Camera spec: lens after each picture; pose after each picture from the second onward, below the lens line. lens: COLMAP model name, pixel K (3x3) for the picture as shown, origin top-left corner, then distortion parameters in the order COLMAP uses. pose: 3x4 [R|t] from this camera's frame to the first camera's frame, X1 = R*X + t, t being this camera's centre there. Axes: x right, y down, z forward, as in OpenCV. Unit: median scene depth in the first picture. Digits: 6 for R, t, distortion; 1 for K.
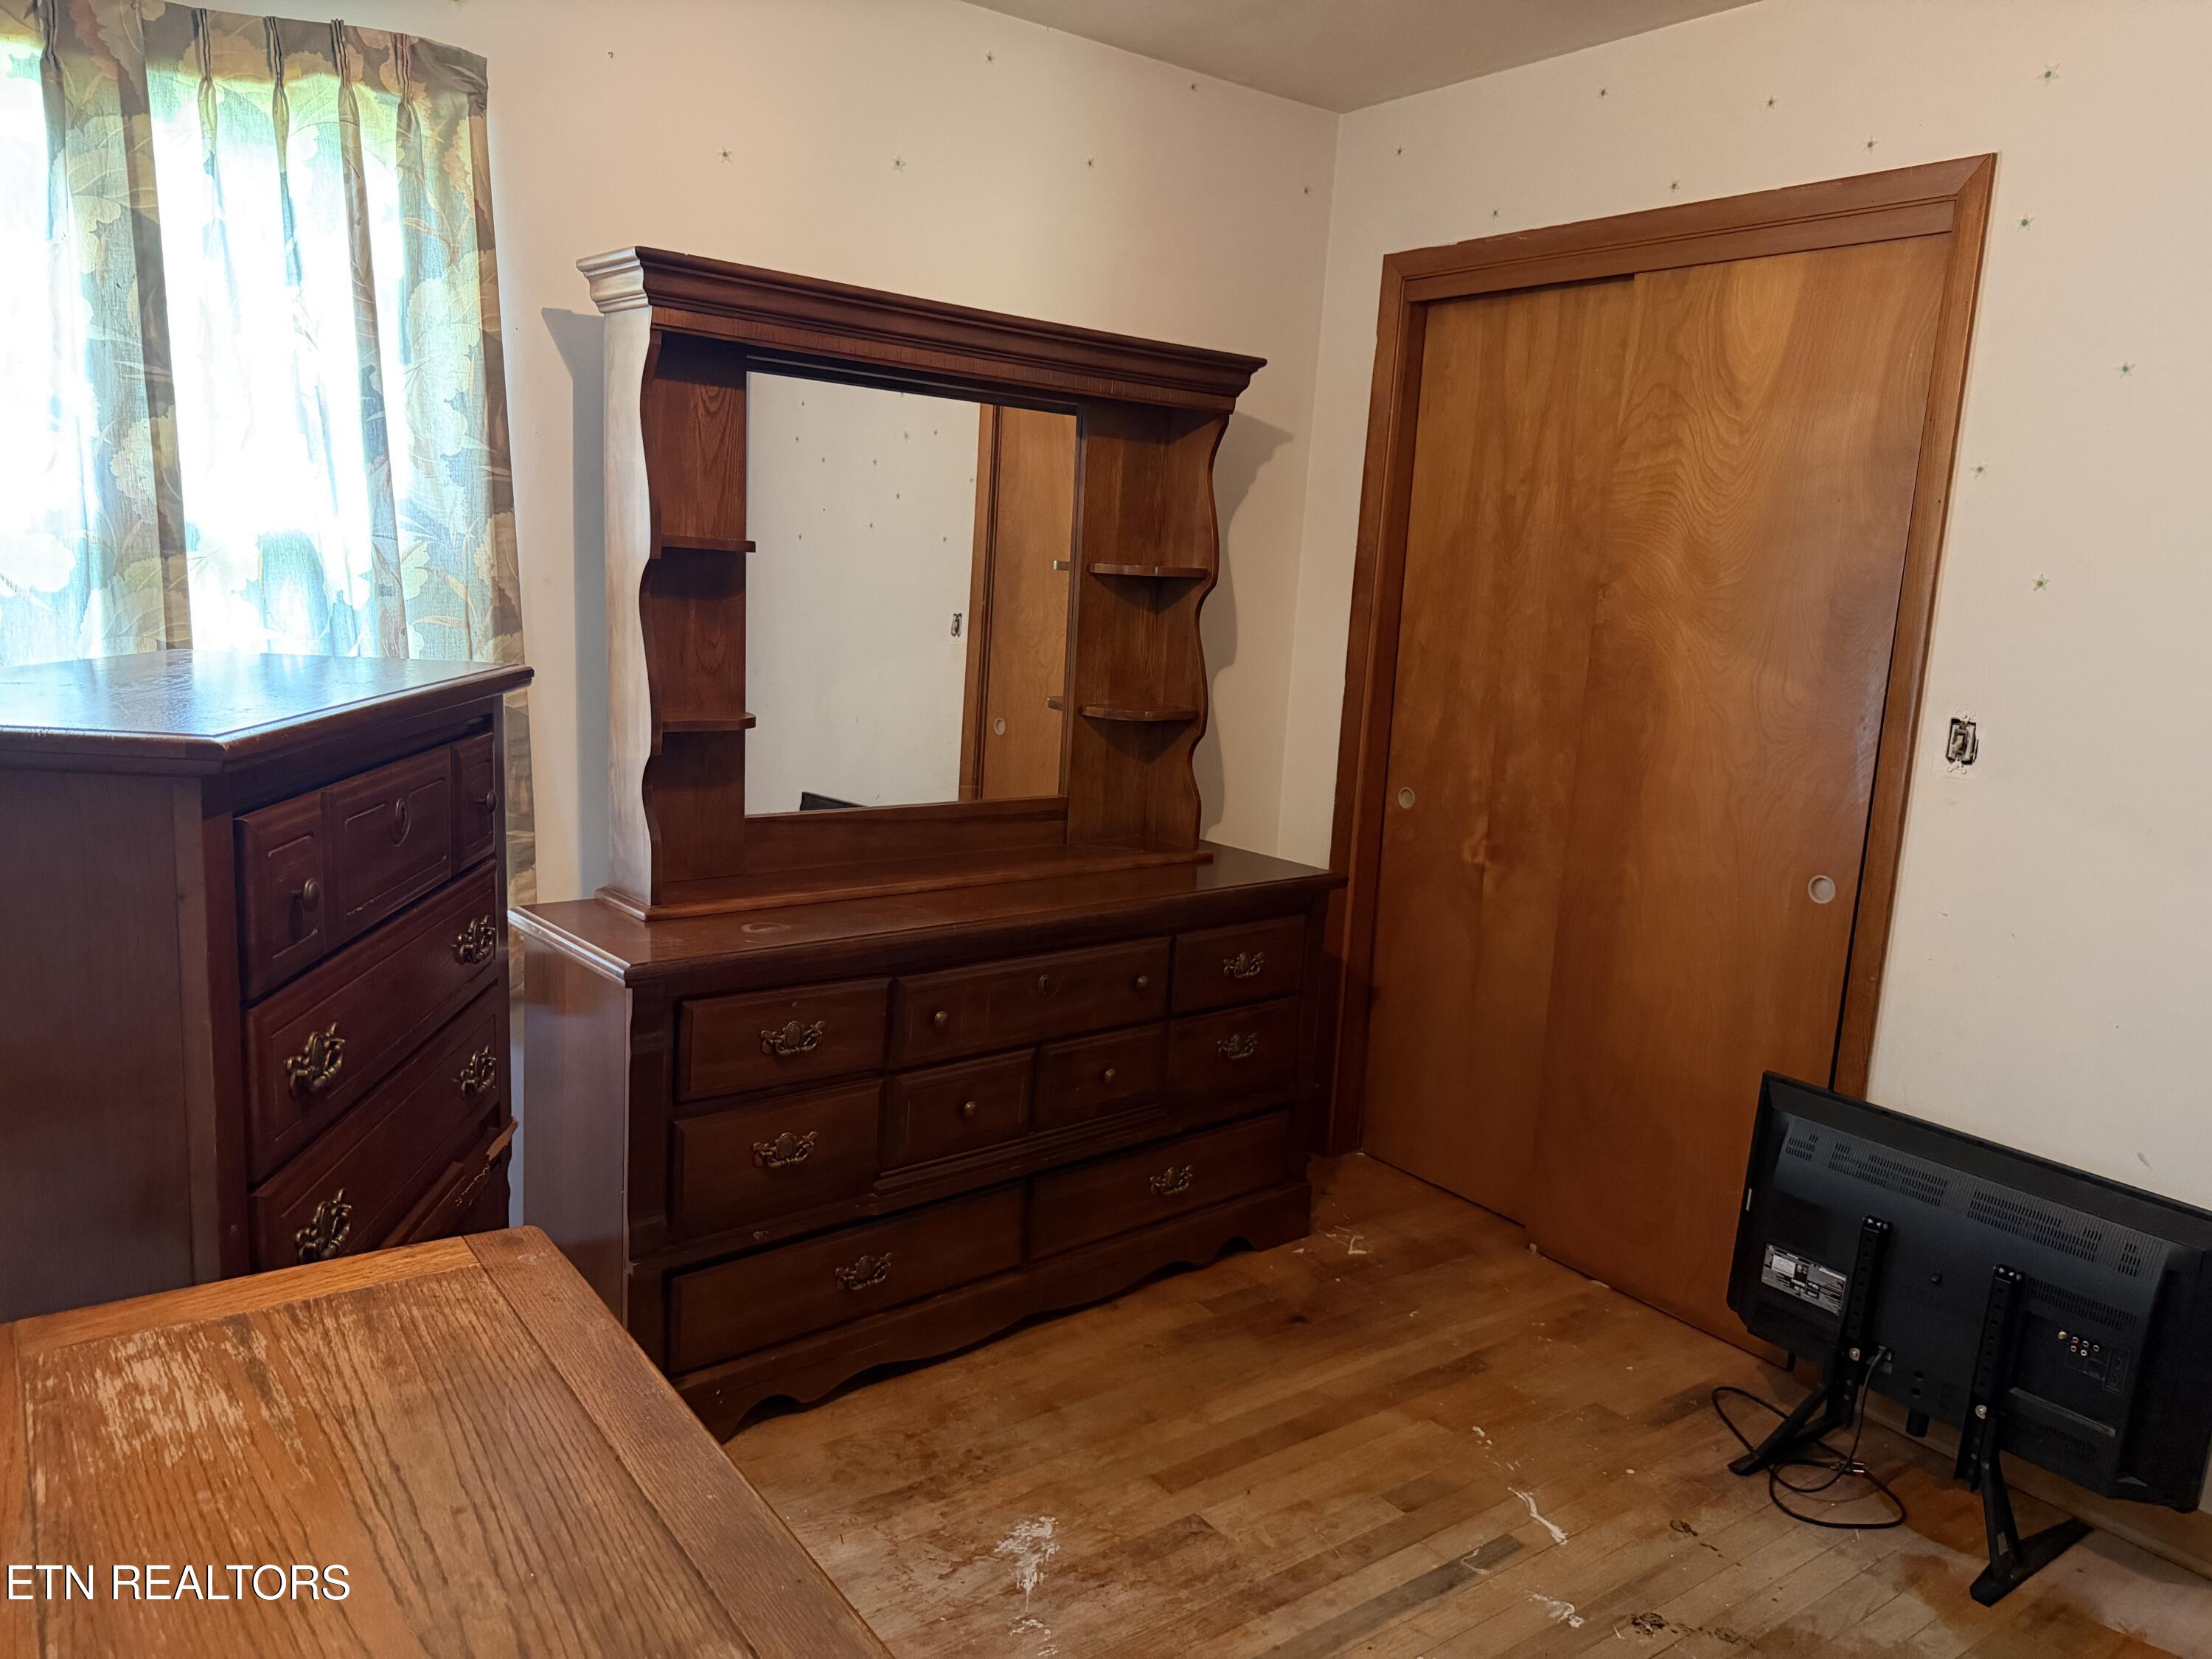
lens RADIAL K [[1552.0, 0, 1099.7], [0, 1552.0, 816.0], [0, 0, 1]] dist [0.039665, -0.040738]
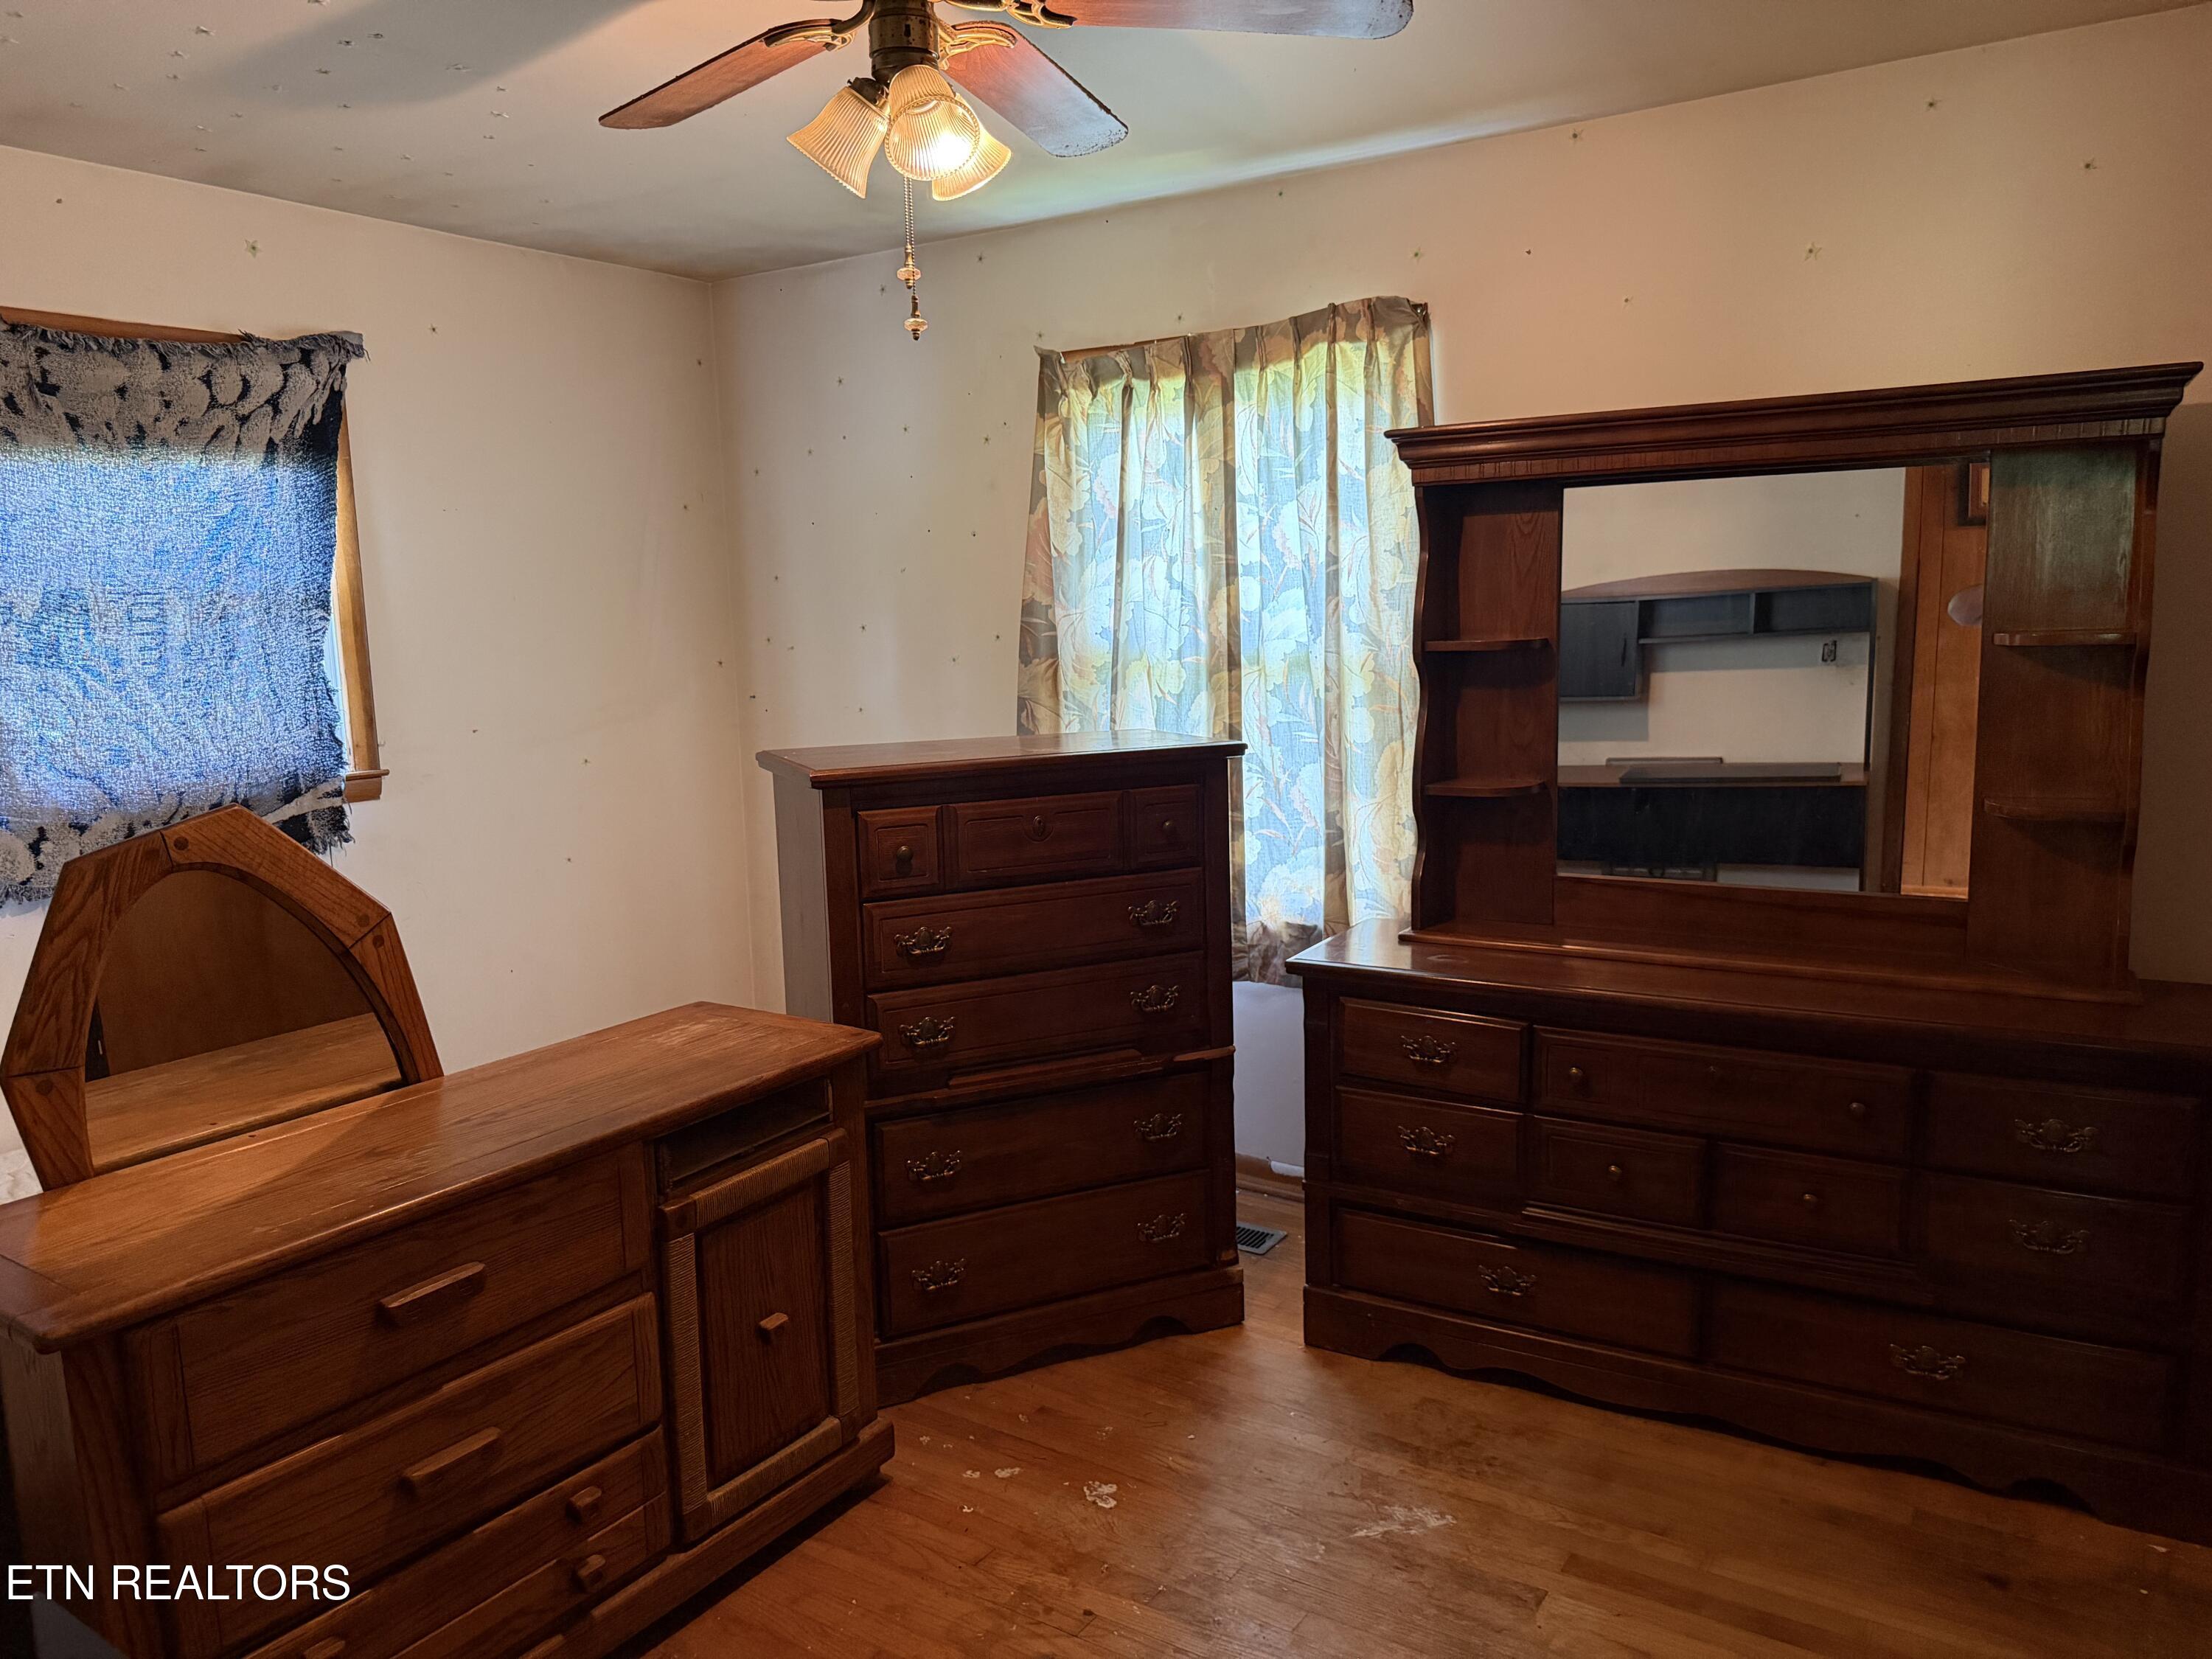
lens RADIAL K [[1550.8, 0, 1107.5], [0, 1550.8, 835.7], [0, 0, 1]] dist [0.052584, -0.074480]
pose [[0.342214, 0.076976, -0.936464, 0.858374], [-0.104351, 0.993587, 0.043539, -0.052590], [0.933810, 0.082821, 0.348052, 0.335057]]
